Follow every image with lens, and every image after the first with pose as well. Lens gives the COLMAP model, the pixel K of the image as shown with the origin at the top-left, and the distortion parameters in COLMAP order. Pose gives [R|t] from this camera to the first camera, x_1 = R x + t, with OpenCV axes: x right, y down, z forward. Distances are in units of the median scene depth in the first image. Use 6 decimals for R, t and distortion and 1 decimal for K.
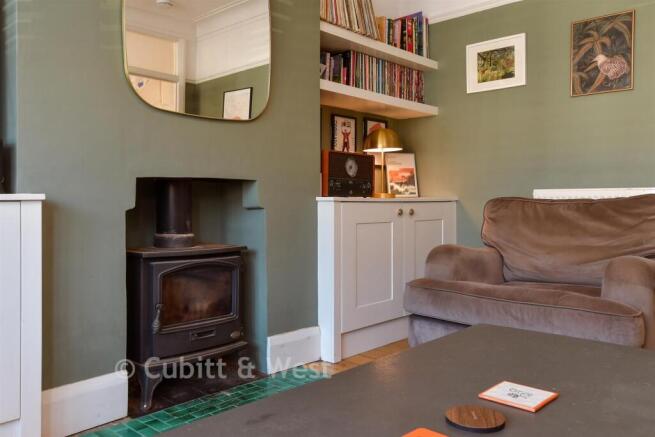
lens RADIAL K [[553.0, 0, 327.3], [0, 553.0, 215.3], [0, 0, 1]] dist [0.001583, -0.000353]
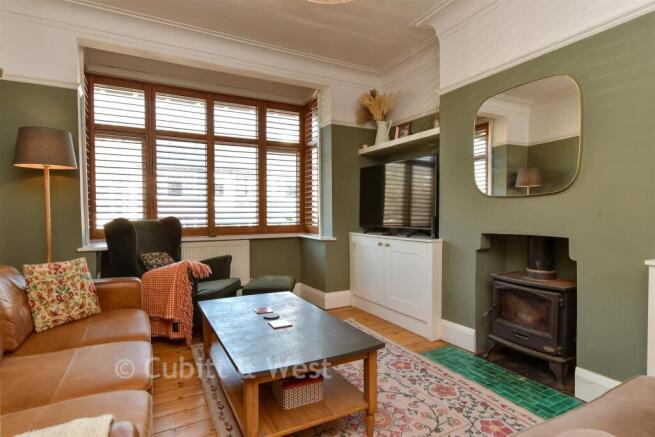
lens RADIAL K [[353.6, 0, 327.7], [0, 353.6, 219.5], [0, 0, 1]] dist [0.000849, 0.000012]
pose [[-0.341032, 0.018999, -0.939860, 0.905670], [-0.021851, 0.999365, 0.028131, -0.128413], [0.939798, 0.030130, -0.340400, 0.826570]]
